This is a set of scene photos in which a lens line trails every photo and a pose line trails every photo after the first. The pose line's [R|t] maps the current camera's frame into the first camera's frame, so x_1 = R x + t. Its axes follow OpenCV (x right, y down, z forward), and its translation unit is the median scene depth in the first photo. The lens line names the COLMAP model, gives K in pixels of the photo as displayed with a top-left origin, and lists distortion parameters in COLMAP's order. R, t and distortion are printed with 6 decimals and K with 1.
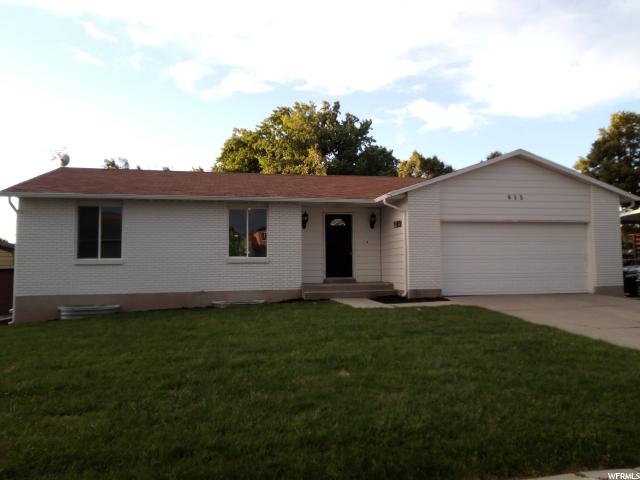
lens RADIAL K [[499.5, 0, 322.0], [0, 499.5, 241.6], [0, 0, 1]] dist [0.110881, -0.189890]
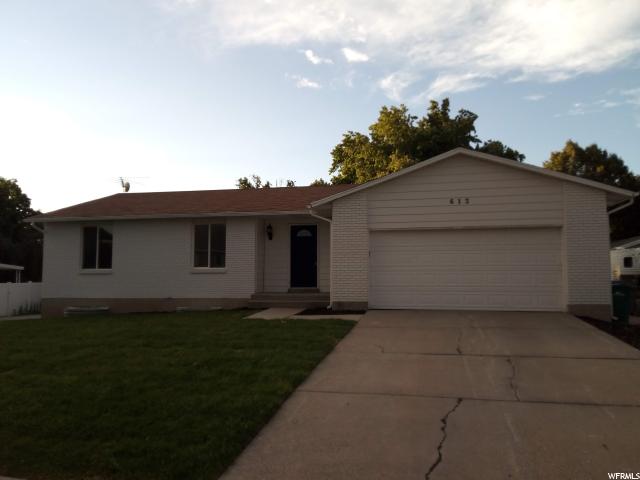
lens RADIAL K [[499.5, 0, 322.0], [0, 499.5, 241.6], [0, 0, 1]] dist [0.110881, -0.189890]
pose [[0.911880, -0.018295, -0.410049, 0.488458], [0.015192, 0.999826, -0.010825, -0.009682], [0.410176, 0.003642, 0.911999, 0.086784]]
